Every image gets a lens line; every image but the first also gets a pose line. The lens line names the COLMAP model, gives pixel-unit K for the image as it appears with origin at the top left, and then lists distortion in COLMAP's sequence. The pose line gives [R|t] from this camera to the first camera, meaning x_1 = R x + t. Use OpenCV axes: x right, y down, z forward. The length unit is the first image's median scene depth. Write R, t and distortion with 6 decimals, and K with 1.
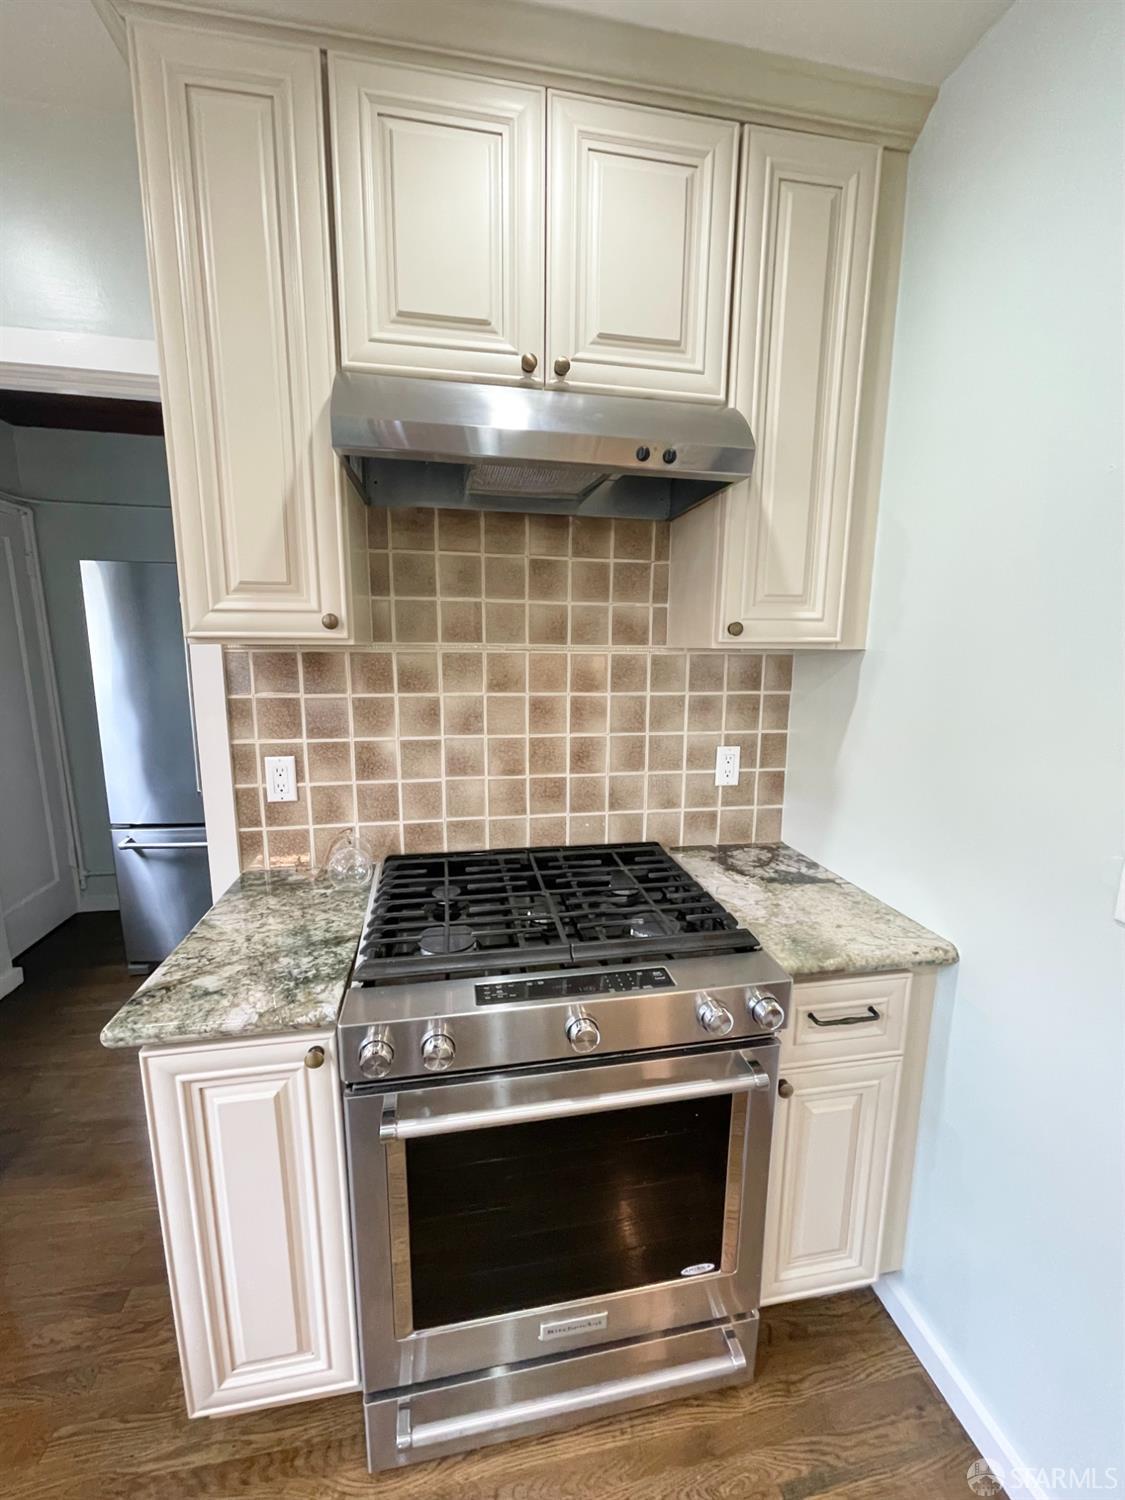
lens RADIAL K [[609.2, 0, 561.8], [0, 609.2, 749.3], [0, 0, 1]] dist [-0.004537, 0.000288]
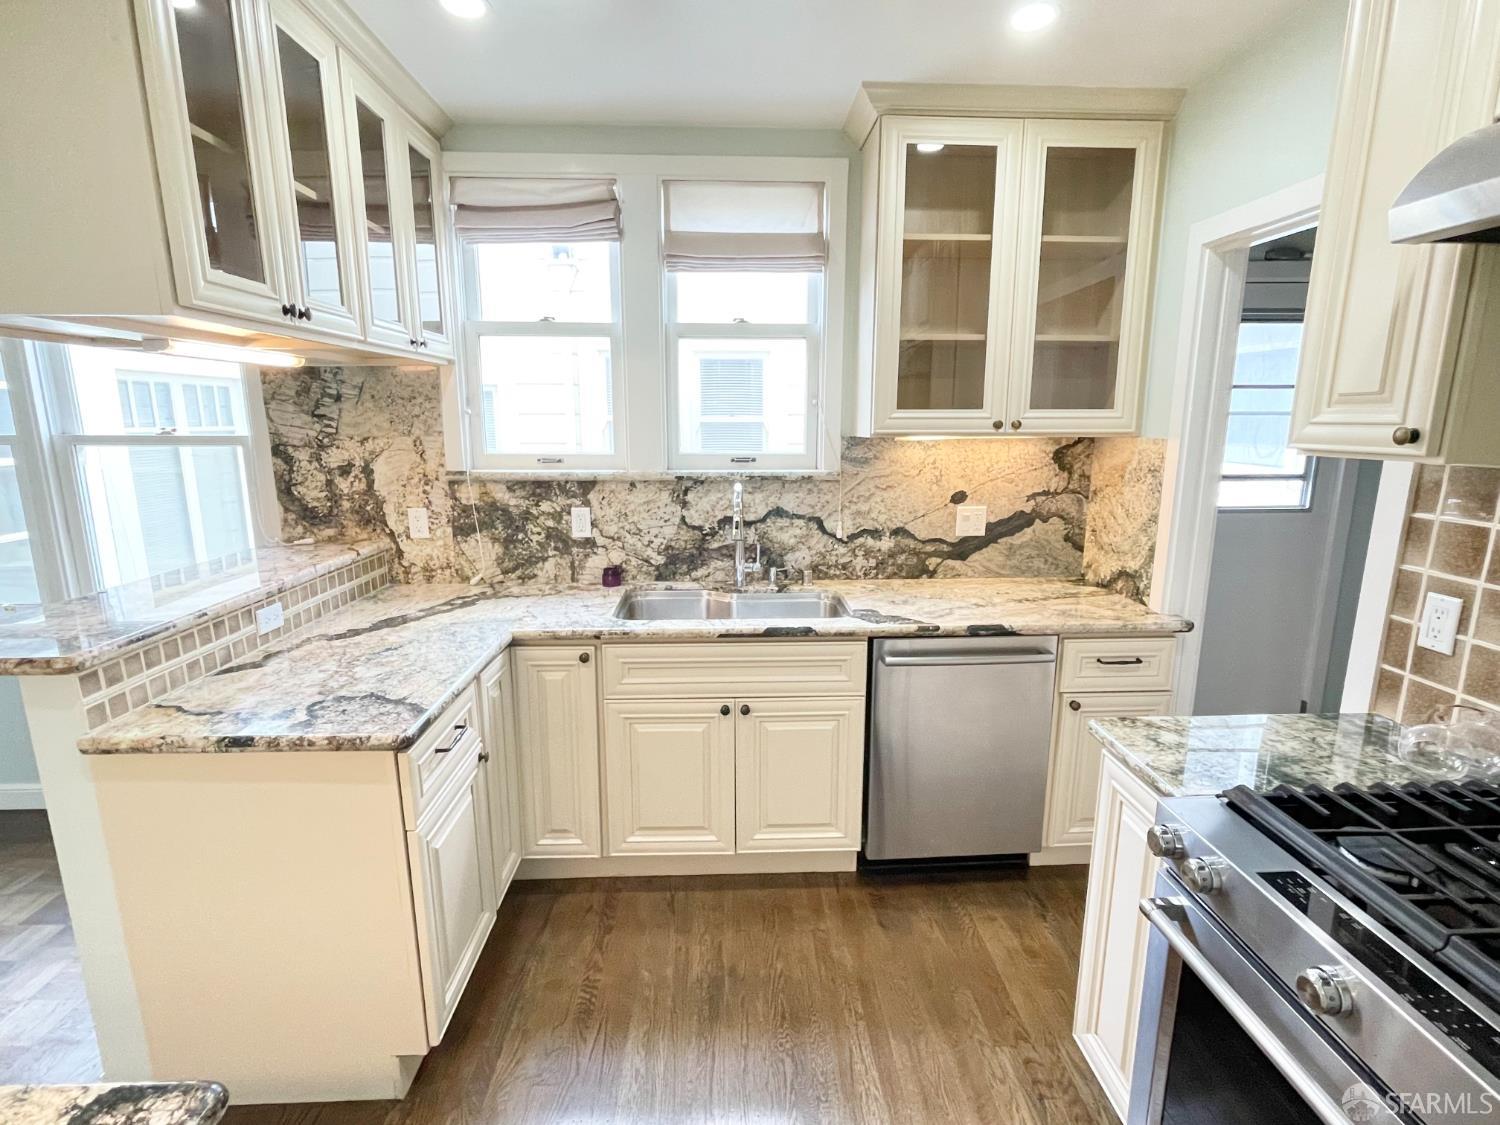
lens RADIAL K [[725.3, 0, 751.5], [0, 725.3, 567.0], [0, 0, 1]] dist [-0.010239, 0.000248]
pose [[-0.140035, 0.192015, -0.971350, 0.581101], [-0.171576, 0.961470, 0.214797, -0.071077], [0.975168, 0.196739, -0.101694, 0.191165]]
